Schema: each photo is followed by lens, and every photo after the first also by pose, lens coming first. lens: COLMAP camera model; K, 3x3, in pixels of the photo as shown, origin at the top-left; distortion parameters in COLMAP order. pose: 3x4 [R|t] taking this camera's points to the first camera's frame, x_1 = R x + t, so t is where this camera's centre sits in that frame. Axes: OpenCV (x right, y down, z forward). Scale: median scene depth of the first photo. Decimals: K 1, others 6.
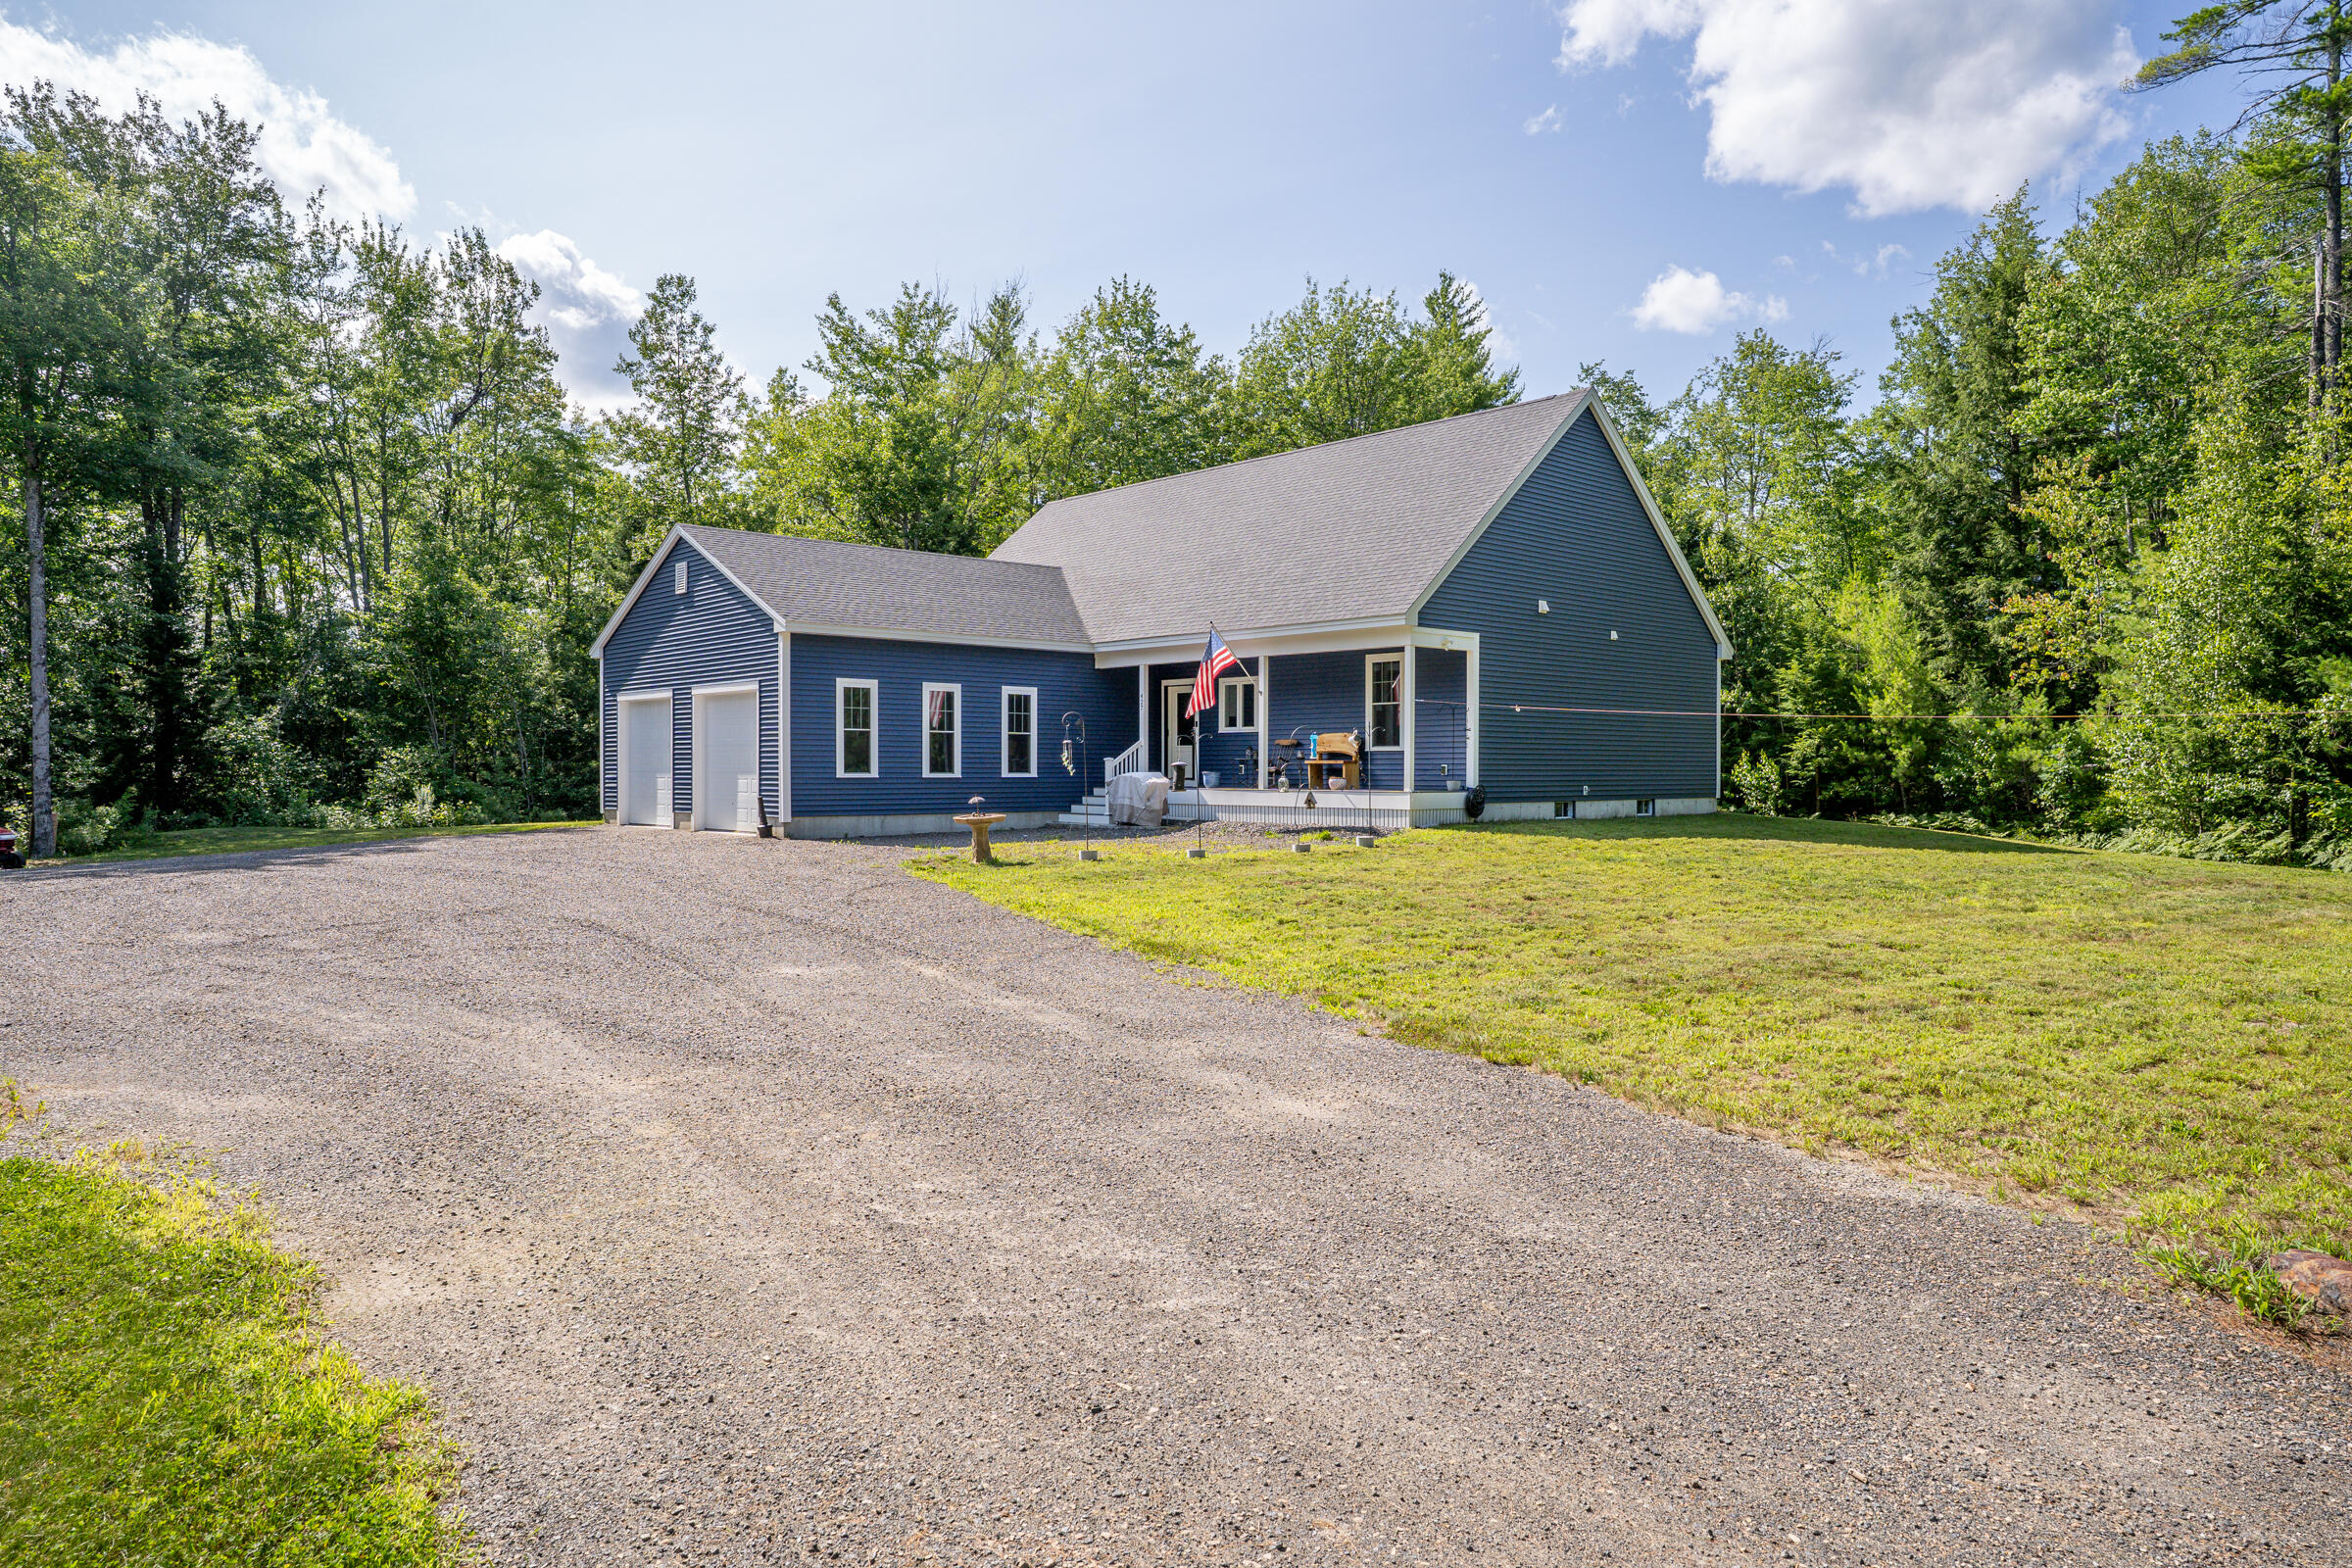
lens RADIAL K [[1474.7, 0, 1176.0], [0, 1474.7, 784.0], [0, 0, 1]] dist [-0.010743, -0.002196]
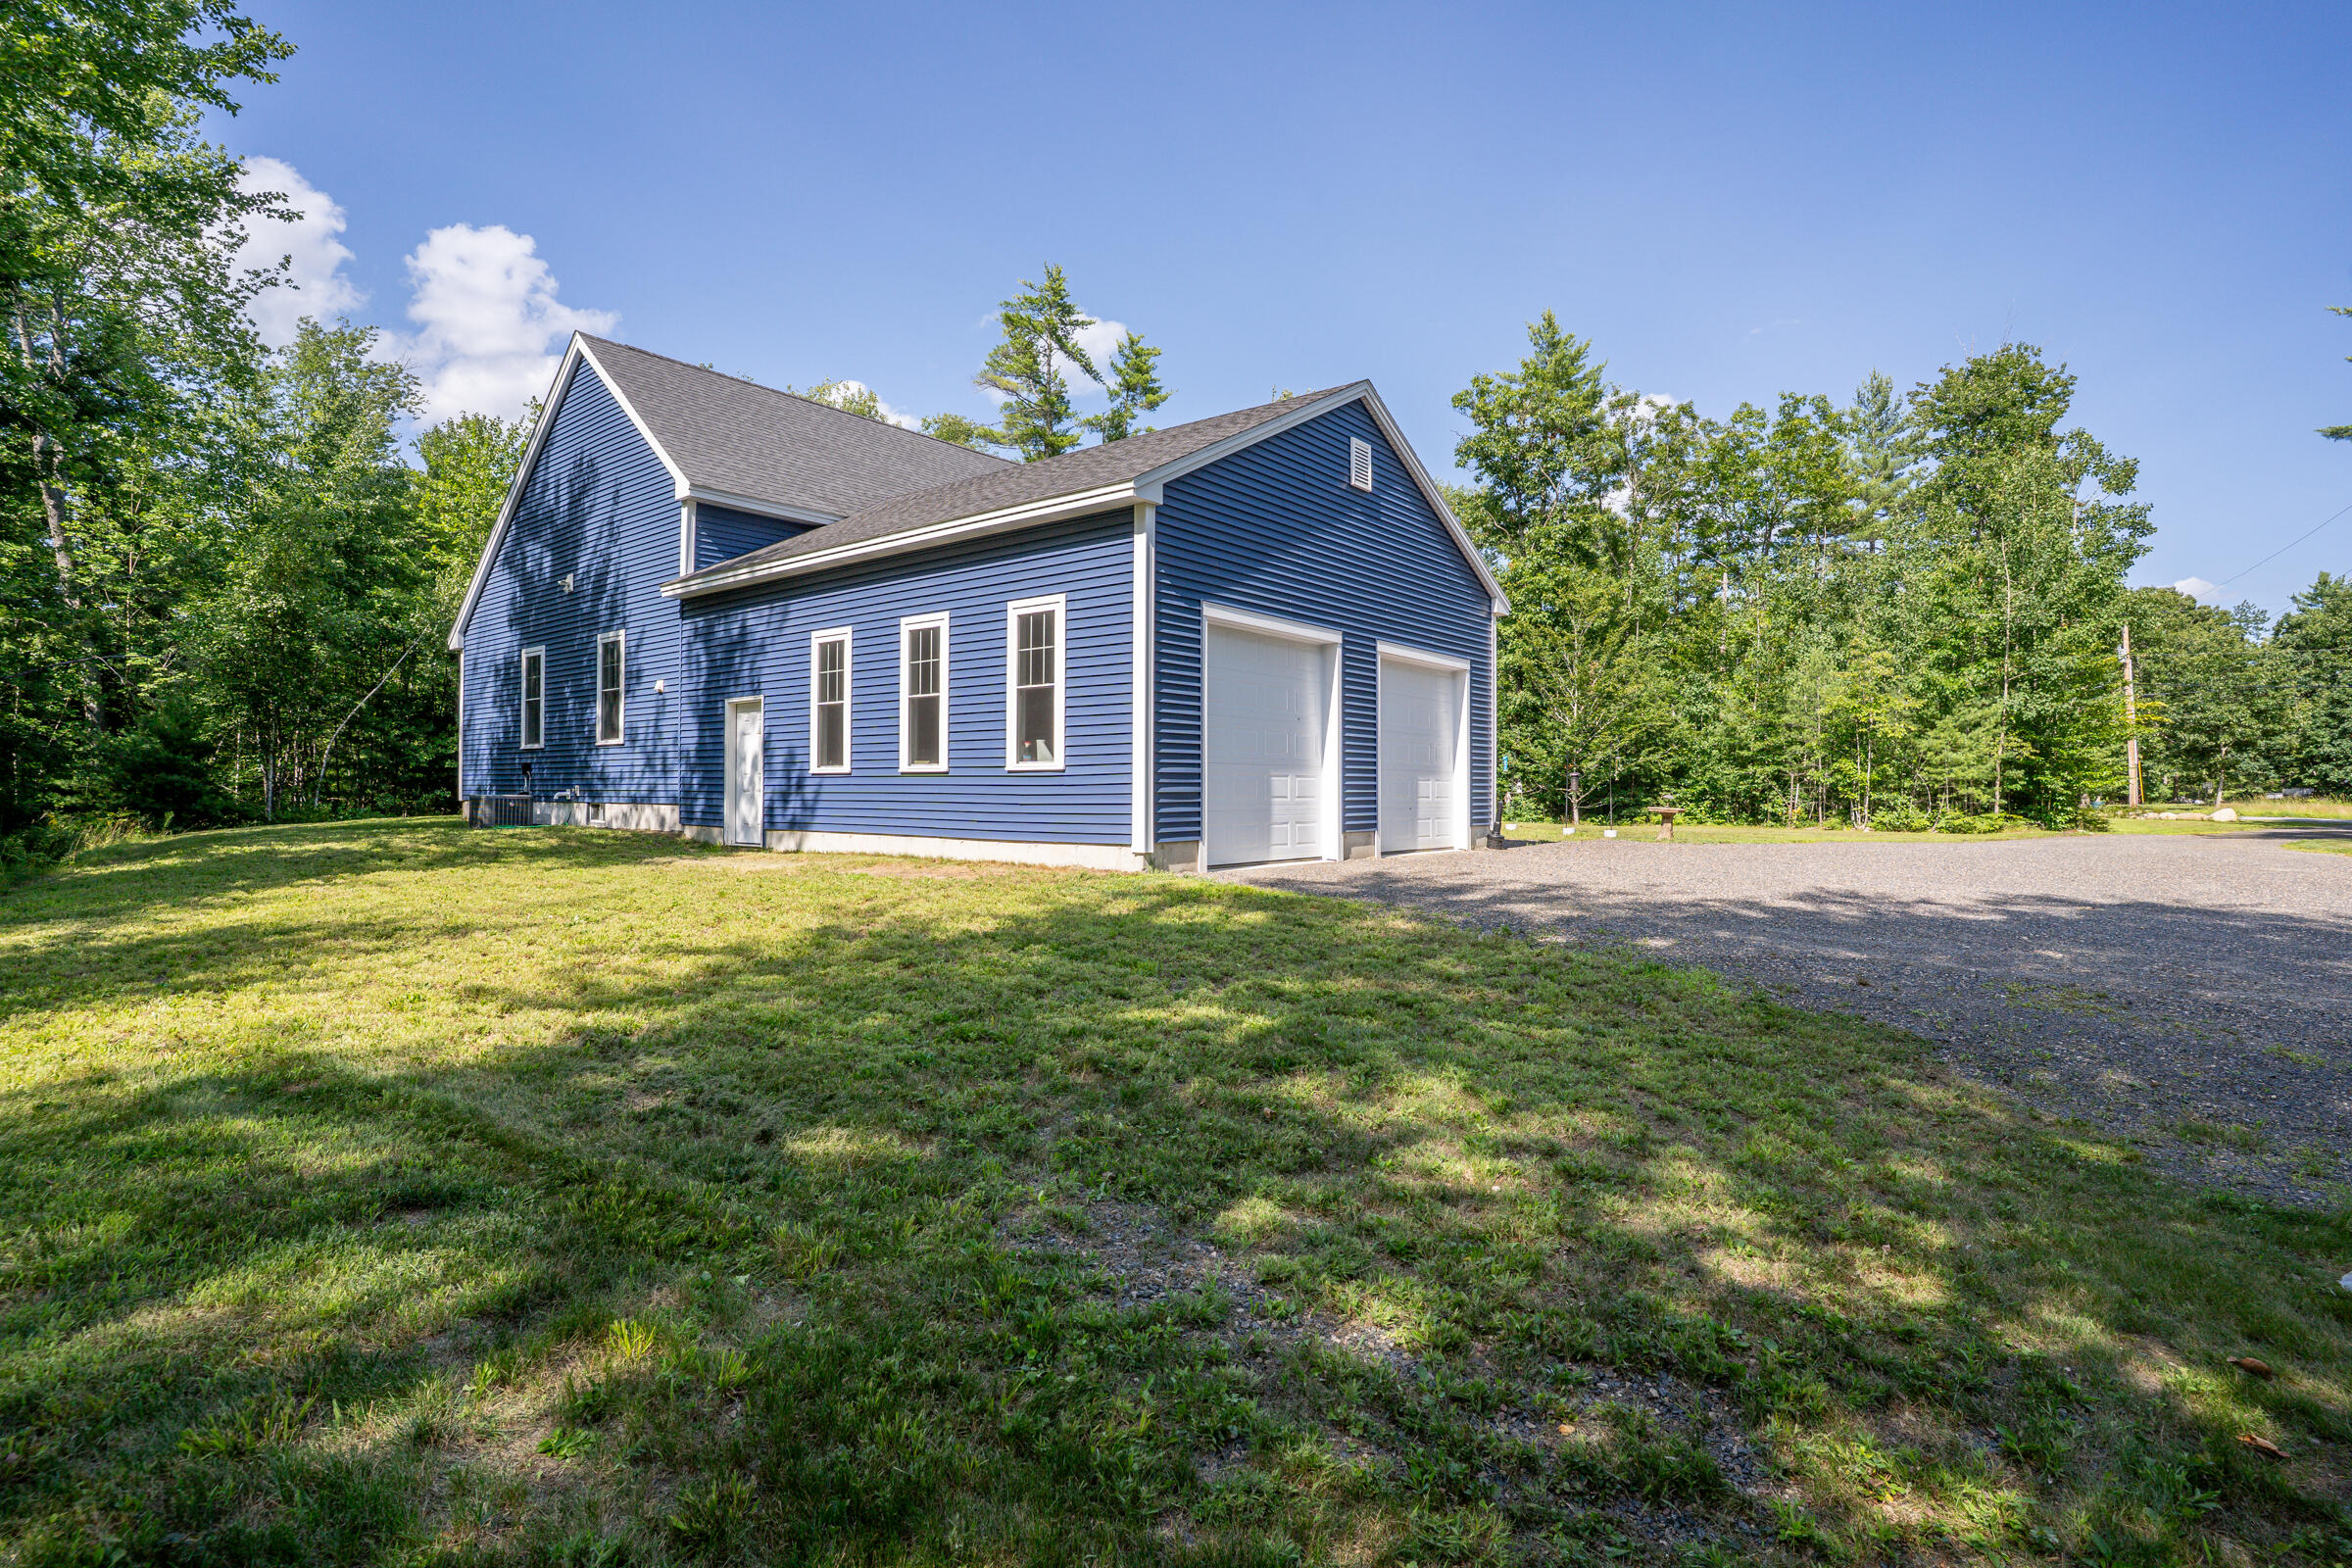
lens RADIAL K [[1187.4, 0, 1176.2], [0, 1187.4, 710.5], [0, 0, 1]] dist [-0.002239, -0.000083]
pose [[-0.157635, 0.072899, 0.984803, -0.820820], [0.009256, 0.997337, -0.072345, 0.003122], [-0.987454, -0.002289, -0.157890, 1.153410]]
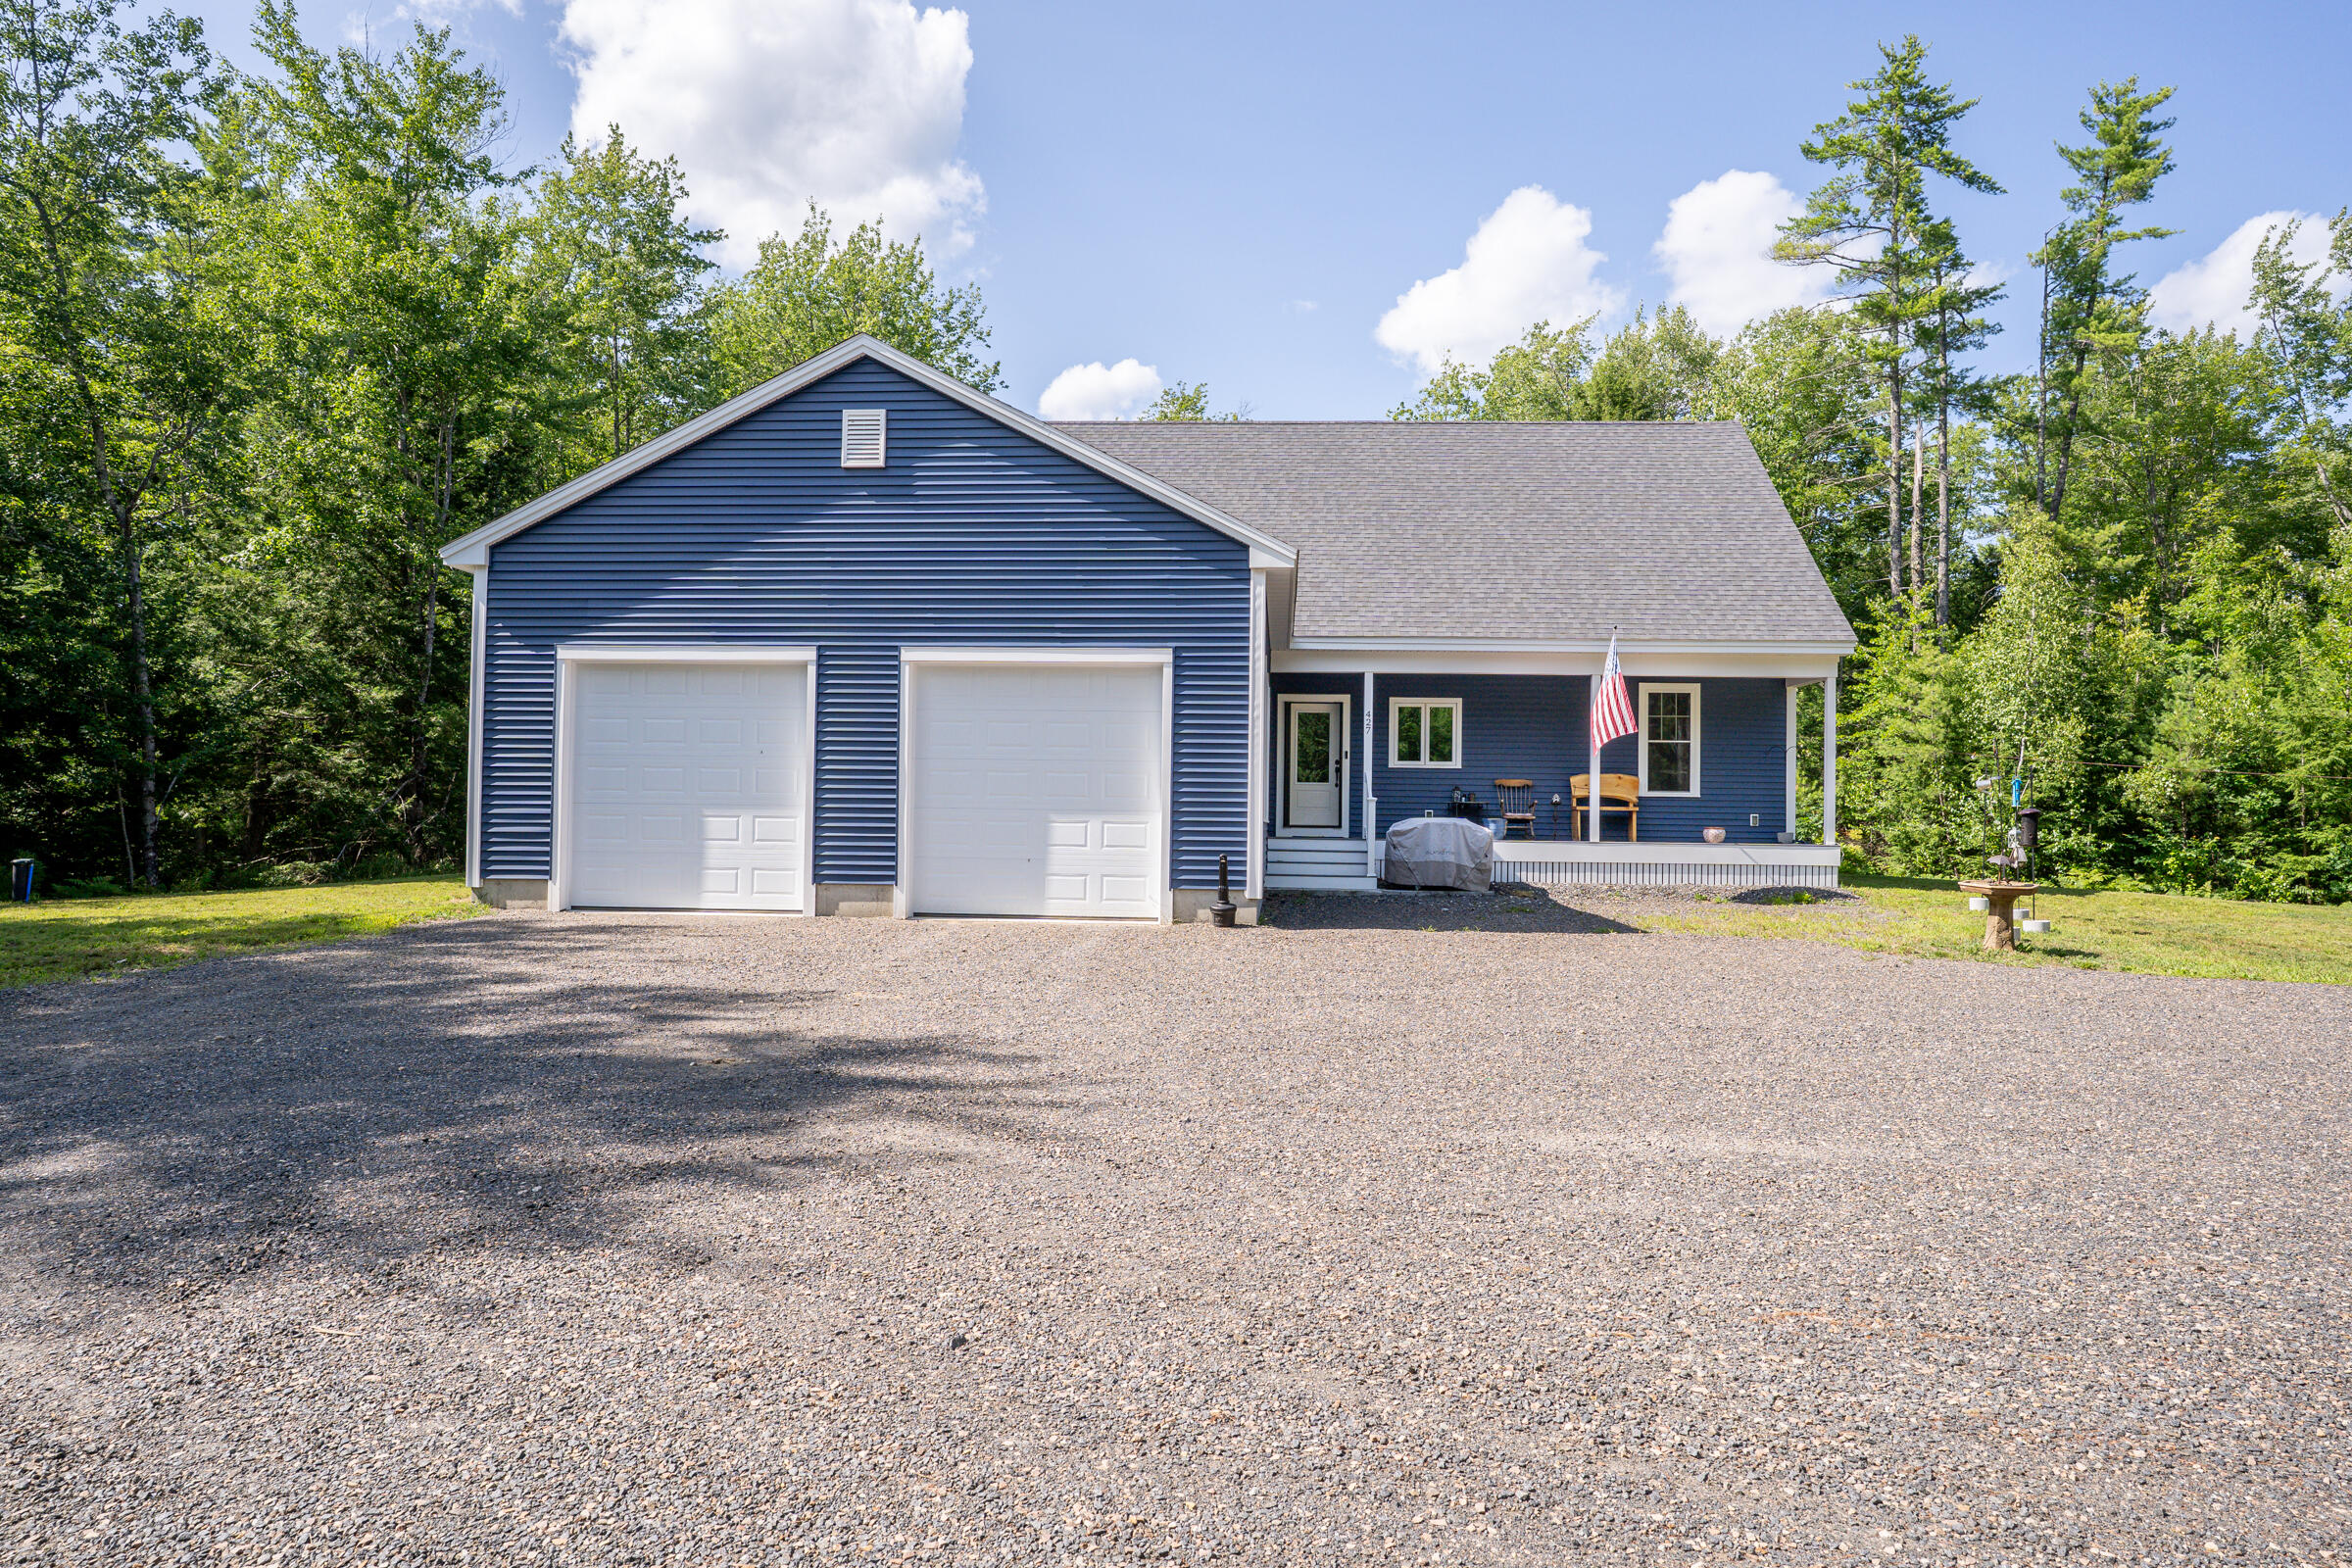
lens RADIAL K [[1474.7, 0, 1176.0], [0, 1474.7, 784.0], [0, 0, 1]] dist [-0.010743, -0.002196]
pose [[0.729390, 0.027674, 0.683538, -0.609010], [-0.005977, 0.999401, -0.034084, 0.000876], [-0.684072, 0.020775, 0.729119, 0.539374]]
